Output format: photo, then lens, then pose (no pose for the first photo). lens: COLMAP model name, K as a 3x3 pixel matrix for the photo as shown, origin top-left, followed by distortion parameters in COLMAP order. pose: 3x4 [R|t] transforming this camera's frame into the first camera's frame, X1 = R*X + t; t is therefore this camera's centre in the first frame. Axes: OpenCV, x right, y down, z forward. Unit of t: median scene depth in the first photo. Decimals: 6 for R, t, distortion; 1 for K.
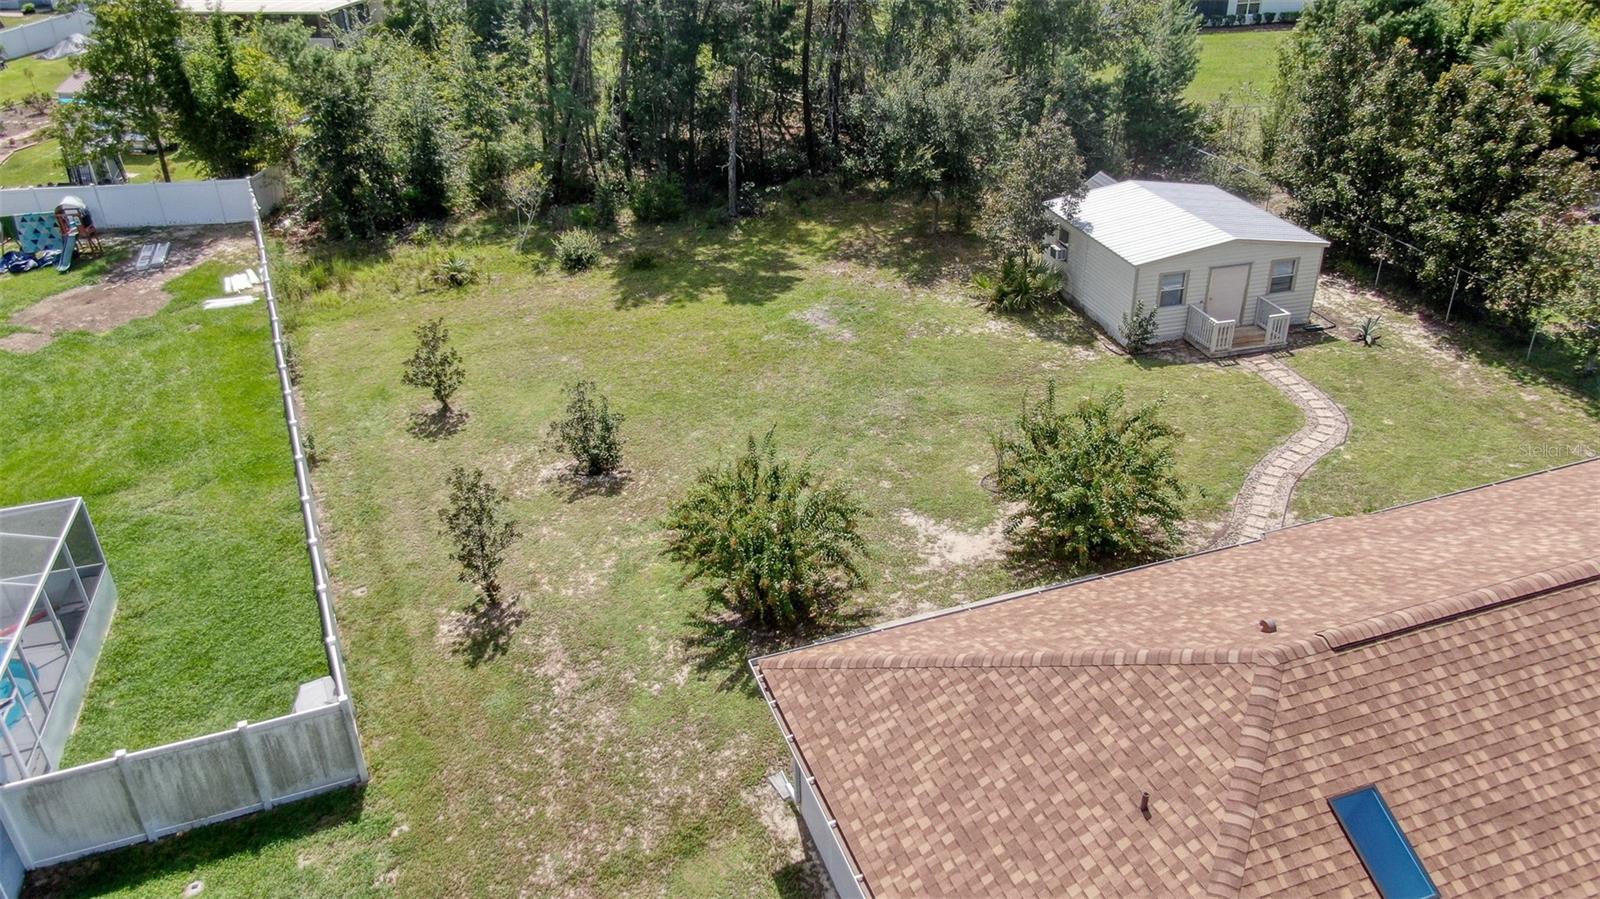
lens RADIAL K [[1106.8, 0, 797.5], [0, 1106.8, 433.1], [0, 0, 1]] dist [0.002166, 0.004036]
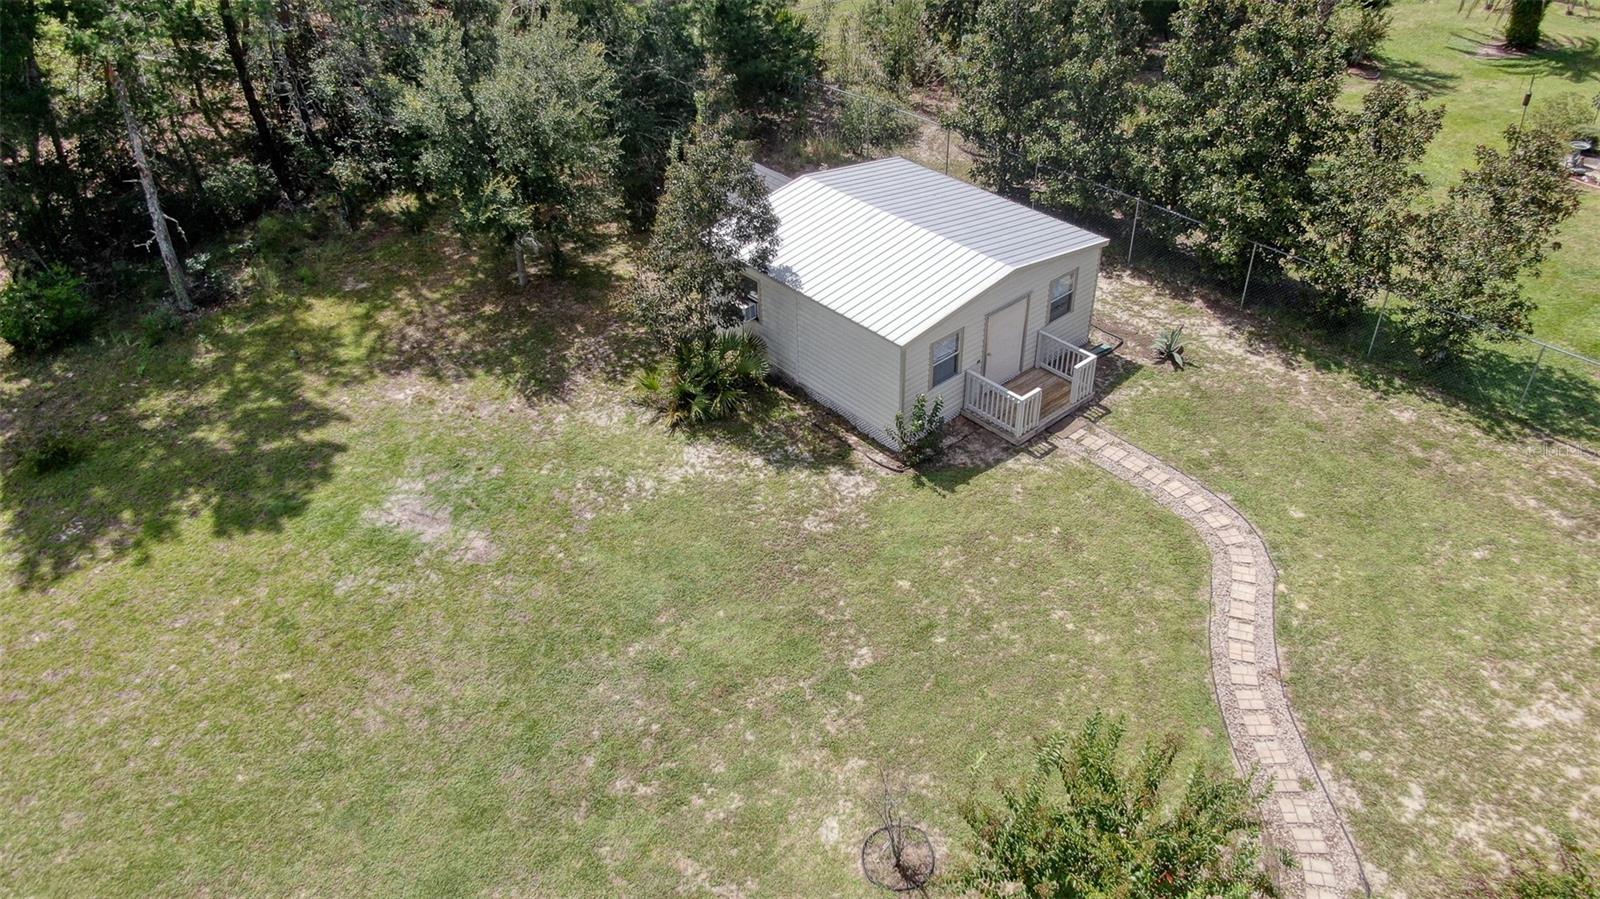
lens RADIAL K [[1140.0, 0, 800.0], [0, 1140.0, 449.5], [0, 0, 1]] dist [-0.005753, -0.002876]
pose [[0.888284, -0.273015, 0.369342, -0.011575], [0.226017, 0.959883, 0.165956, -0.189172], [-0.399834, -0.063939, 0.914355, 0.351414]]
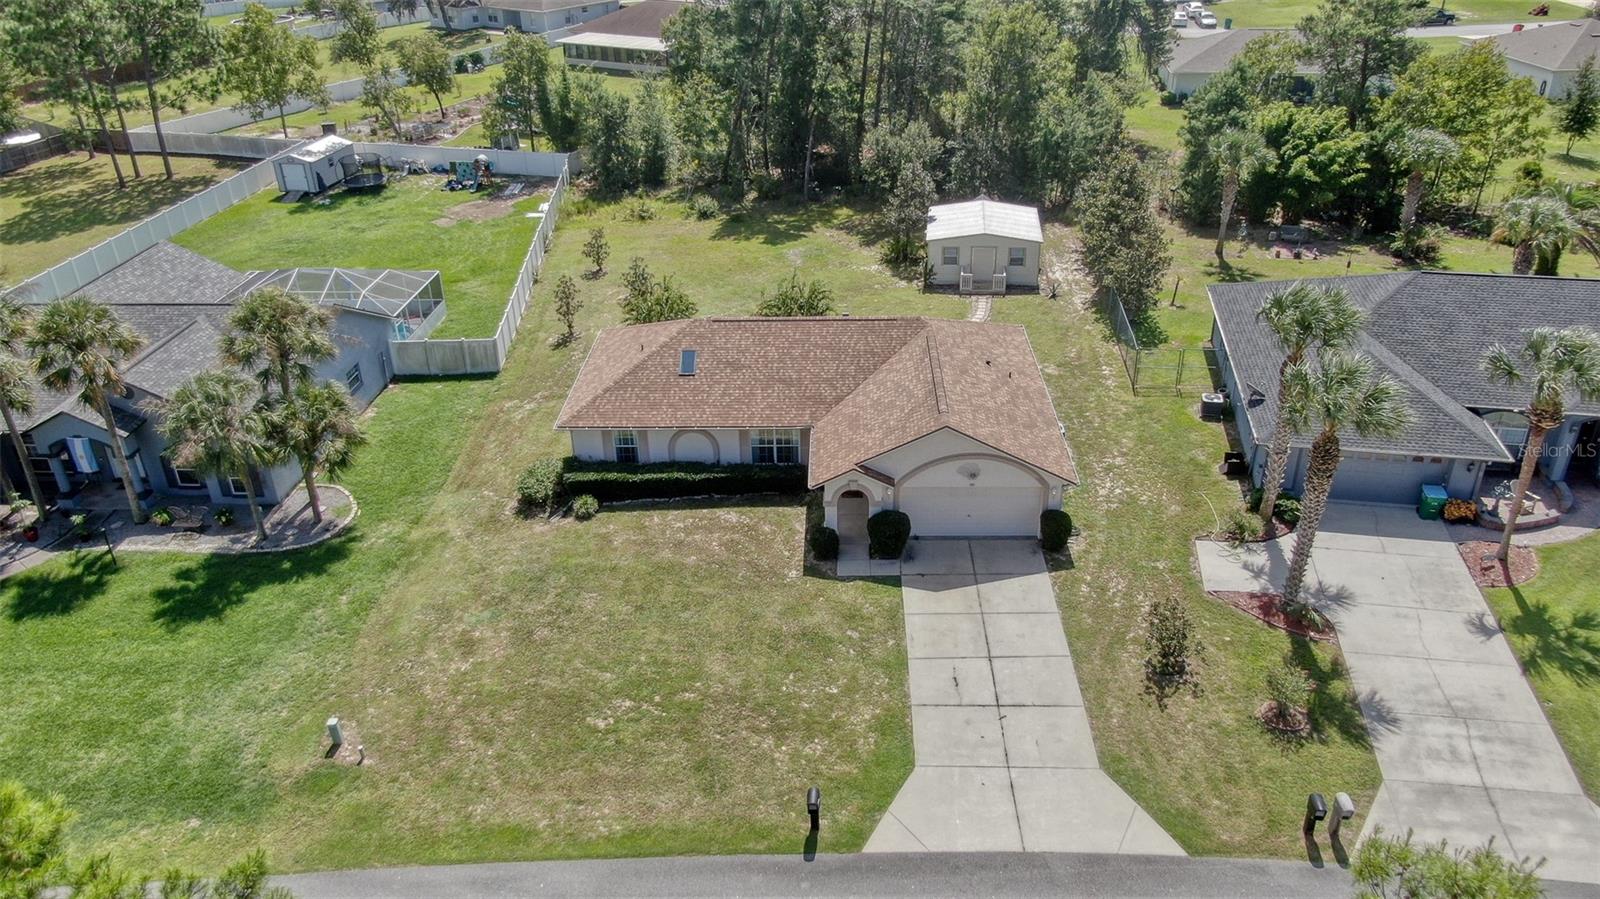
lens RADIAL K [[1137.9, 0, 857.9], [0, 1137.9, 452.4], [0, 0, 1]] dist [0.001803, -0.000629]
pose [[0.941851, 0.168924, -0.290485, 0.724864], [-0.168893, 0.985308, 0.025372, 0.159243], [0.290503, 0.025165, 0.956543, -0.804821]]
